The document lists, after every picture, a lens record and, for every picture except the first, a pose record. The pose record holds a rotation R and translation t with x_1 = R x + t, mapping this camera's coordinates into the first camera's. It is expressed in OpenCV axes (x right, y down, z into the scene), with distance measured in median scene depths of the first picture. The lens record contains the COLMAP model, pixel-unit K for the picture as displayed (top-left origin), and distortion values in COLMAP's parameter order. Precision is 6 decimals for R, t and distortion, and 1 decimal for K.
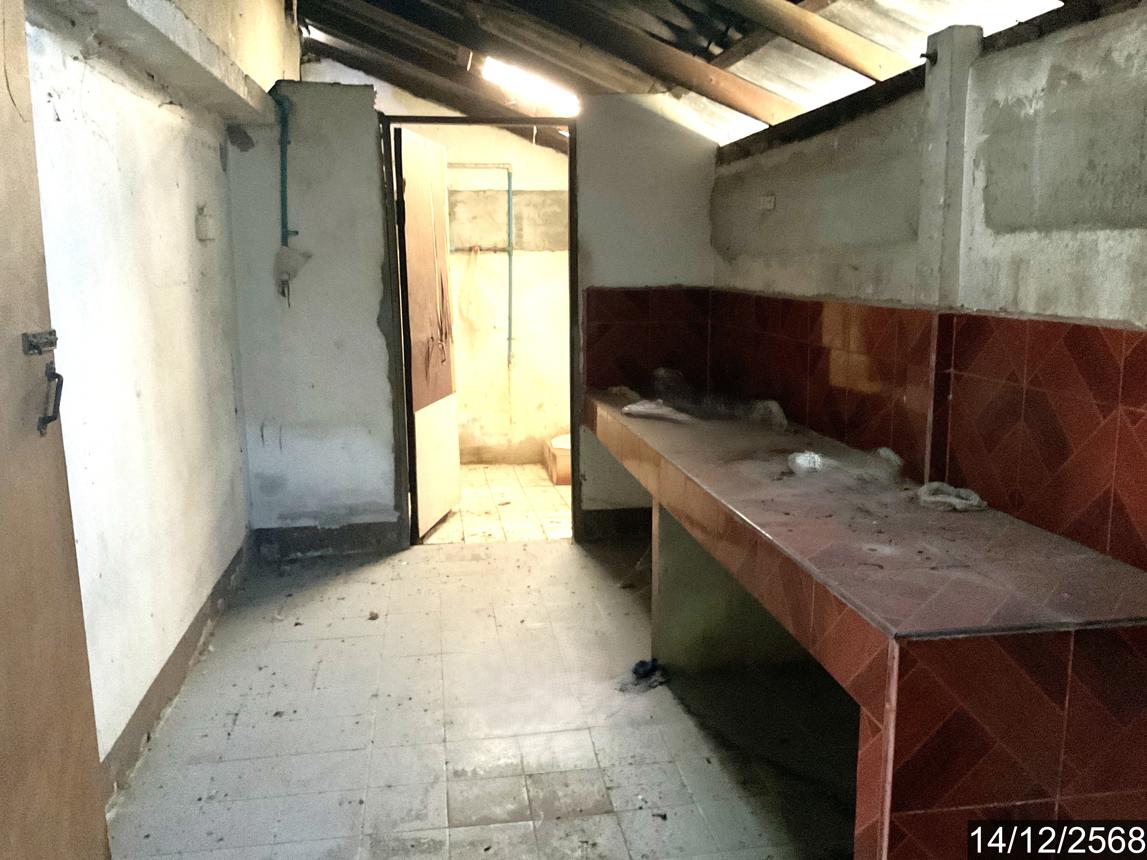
lens RADIAL K [[948.1, 0, 573.5], [0, 948.1, 430.0], [0, 0, 1]] dist [0.113288, -0.214204]
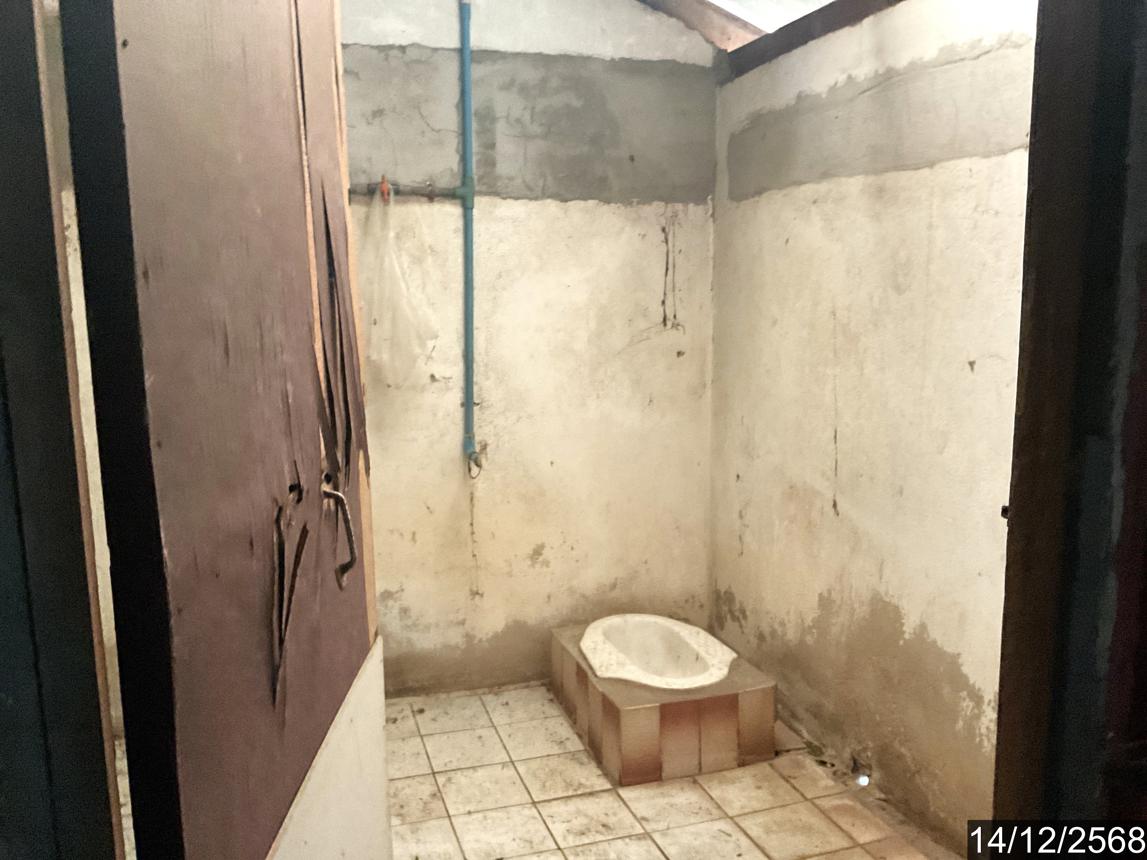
lens RADIAL K [[948.1, 0, 573.5], [0, 948.1, 430.0], [0, 0, 1]] dist [0.113288, -0.214204]
pose [[0.986923, -0.027663, 0.158798, -0.090027], [0.030199, 0.999452, -0.013581, -0.078089], [-0.158335, 0.018199, 0.987218, 0.579667]]
